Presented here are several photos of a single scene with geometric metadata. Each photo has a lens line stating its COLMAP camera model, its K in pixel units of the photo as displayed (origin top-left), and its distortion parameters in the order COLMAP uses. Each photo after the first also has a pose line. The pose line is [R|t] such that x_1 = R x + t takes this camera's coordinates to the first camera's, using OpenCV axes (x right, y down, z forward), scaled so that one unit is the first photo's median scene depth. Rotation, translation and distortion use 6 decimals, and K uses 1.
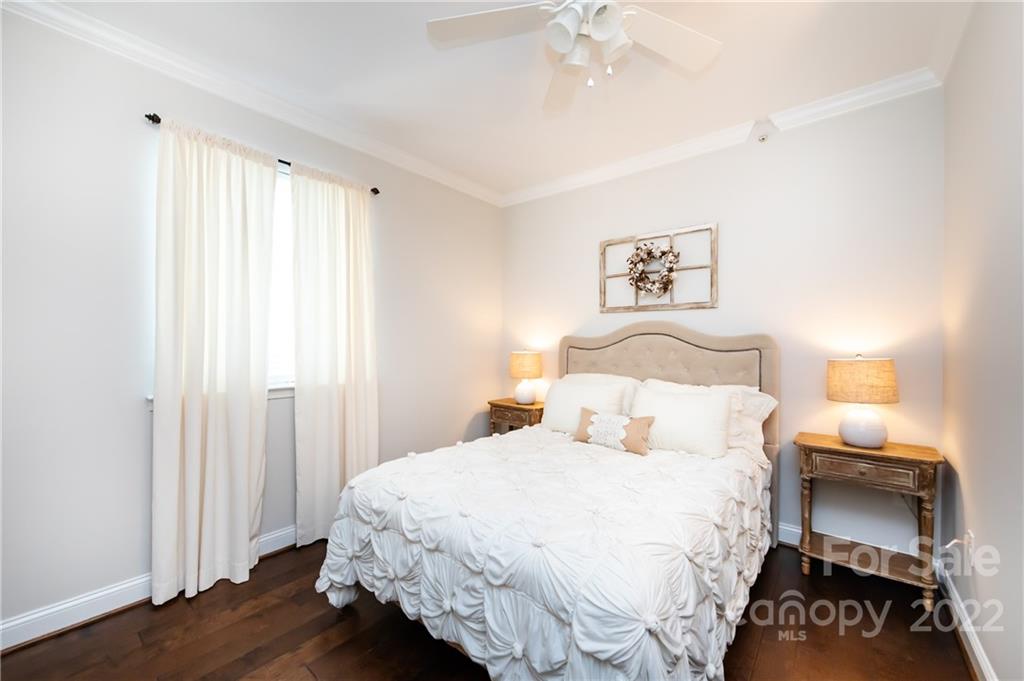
lens RADIAL K [[404.0, 0, 516.5], [0, 404.0, 343.6], [0, 0, 1]] dist [-0.004554, -0.000047]
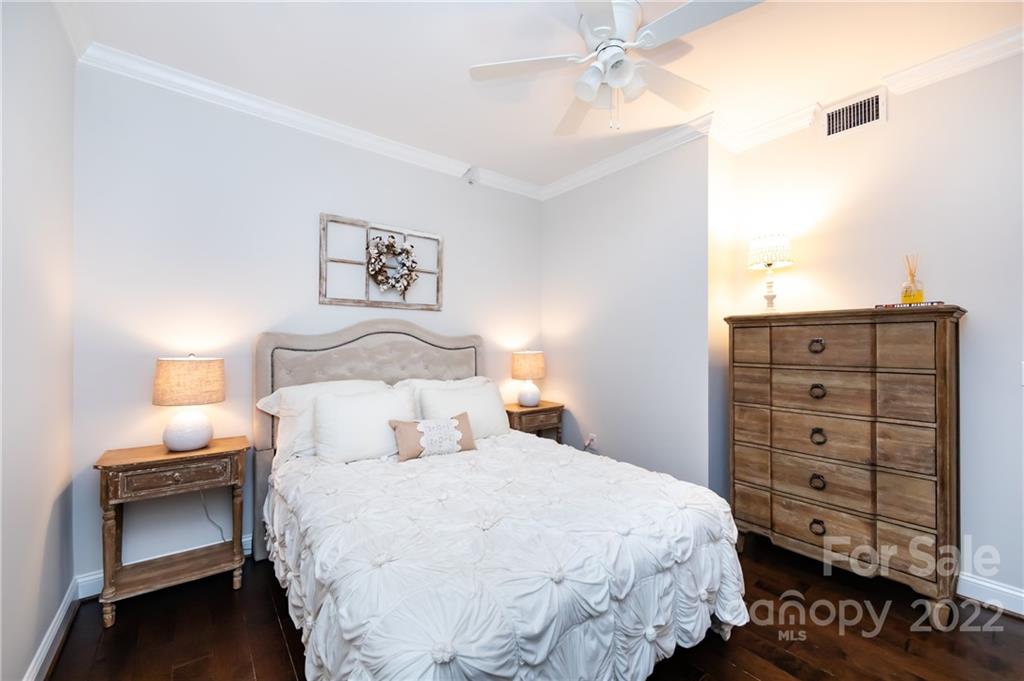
lens RADIAL K [[404.0, 0, 517.1], [0, 404.0, 339.0], [0, 0, 1]] dist [-0.004554, -0.000047]
pose [[0.205906, 0.009848, 0.978522, -0.536287], [0.007410, 0.999905, -0.011622, 0.003832], [-0.978544, 0.009644, 0.205814, 0.527904]]
